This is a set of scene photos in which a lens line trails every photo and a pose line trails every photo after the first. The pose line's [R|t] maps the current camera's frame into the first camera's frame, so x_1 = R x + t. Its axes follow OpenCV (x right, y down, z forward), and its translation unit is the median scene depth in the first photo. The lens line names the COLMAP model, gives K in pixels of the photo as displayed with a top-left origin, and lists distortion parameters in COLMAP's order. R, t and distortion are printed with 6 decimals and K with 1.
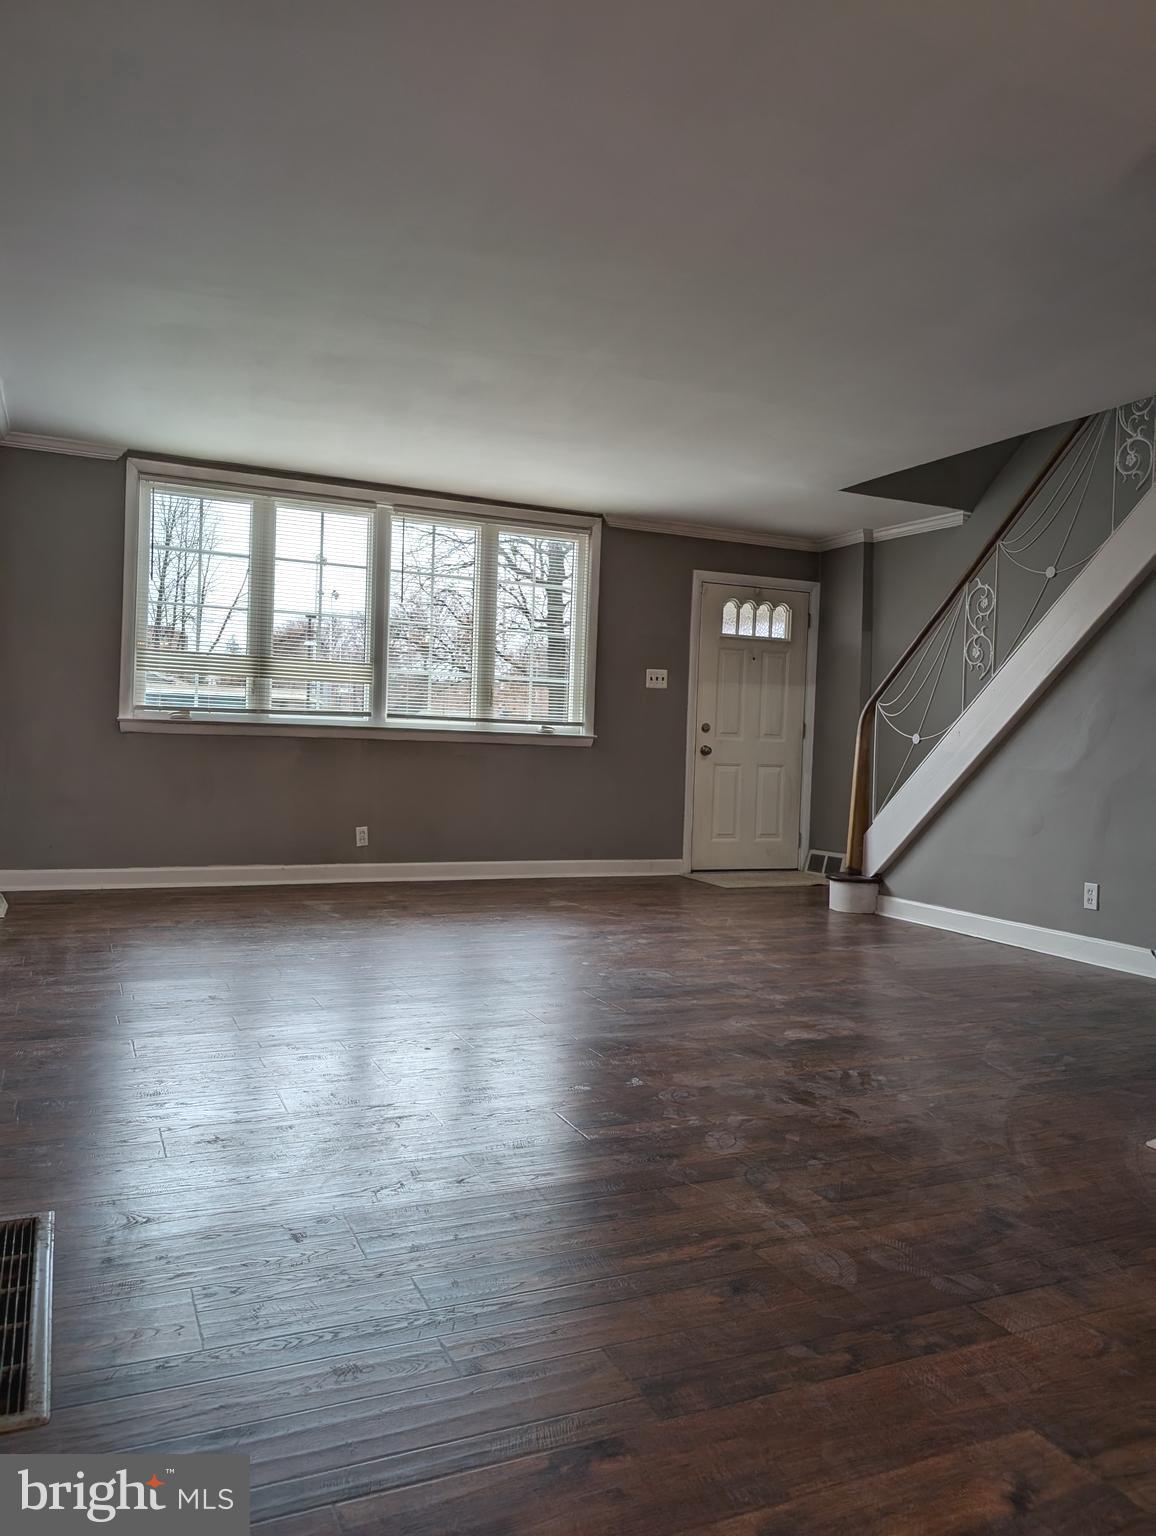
lens RADIAL K [[1090.9, 0, 578.0], [0, 1090.9, 768.0], [0, 0, 1]] dist [0.004992, 0.000070]
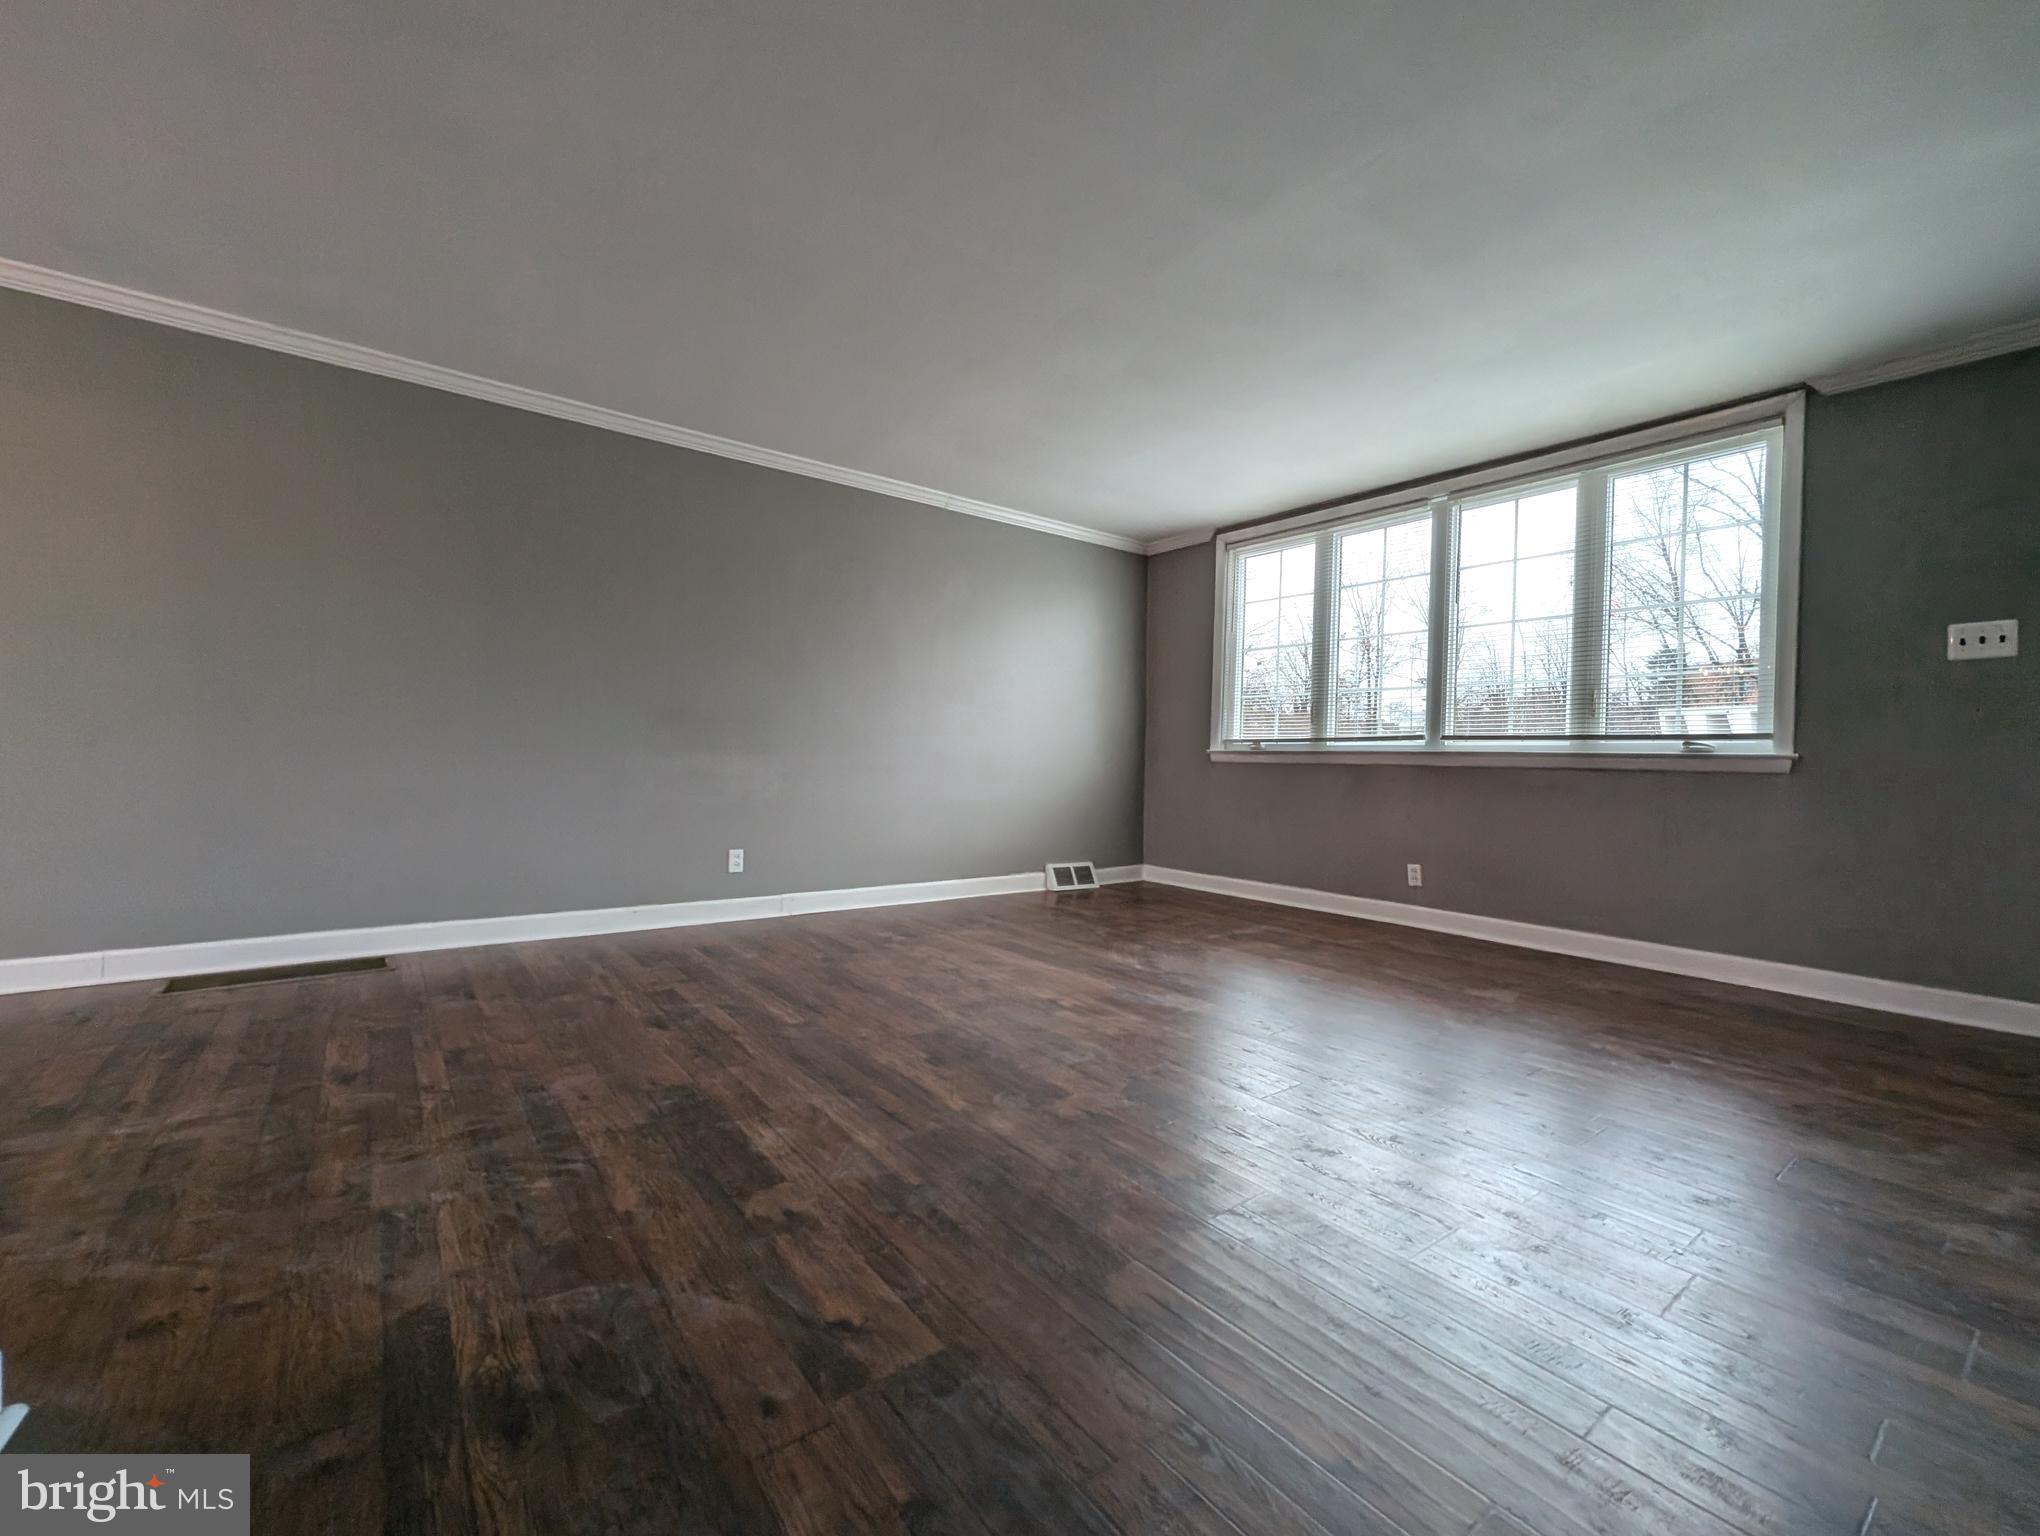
lens RADIAL K [[848.8, 0, 1020.0], [0, 848.8, 768.0], [0, 0, 1]] dist [0.002557, 0.000116]
pose [[0.222675, -0.019319, -0.974701, 0.407067], [-0.036567, 0.998935, -0.028154, 0.006983], [0.974207, 0.041911, 0.221731, 0.532032]]
